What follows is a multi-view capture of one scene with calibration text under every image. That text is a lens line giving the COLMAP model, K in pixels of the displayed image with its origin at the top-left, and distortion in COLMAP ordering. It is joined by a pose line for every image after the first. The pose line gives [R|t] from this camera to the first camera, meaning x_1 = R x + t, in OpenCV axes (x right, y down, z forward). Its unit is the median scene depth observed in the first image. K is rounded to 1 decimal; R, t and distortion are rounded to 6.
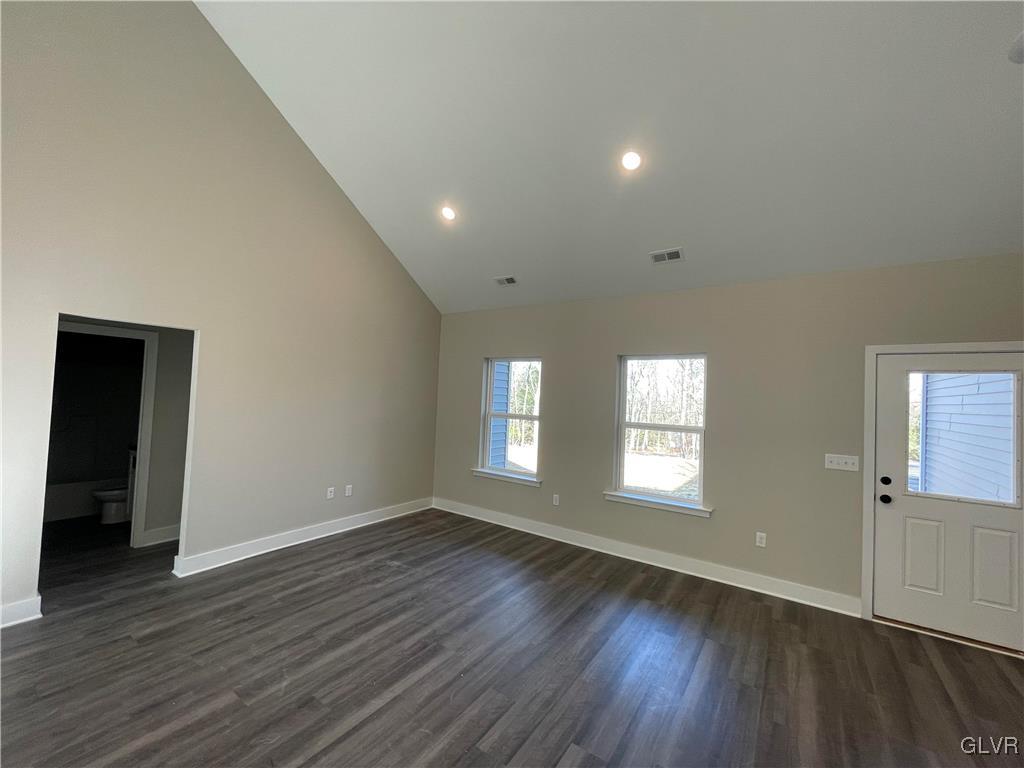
lens RADIAL K [[412.2, 0, 512.0], [0, 412.2, 384.0], [0, 0, 1]] dist [-0.001545, -0.000083]
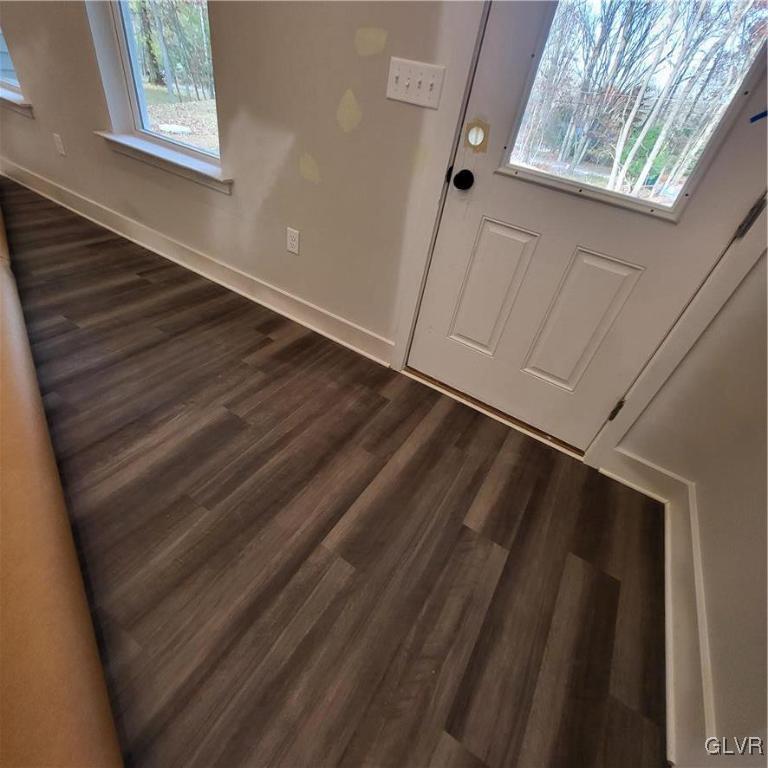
lens RADIAL K [[399.4, 0, 386.1], [0, 399.4, 371.4], [0, 0, 1]] dist [-0.001272, -0.000186]
pose [[0.989883, 0.060431, 0.128375, 0.658588], [-0.128723, 0.763083, 0.633352, 0.143362], [-0.059687, -0.643469, 0.763141, 0.436904]]
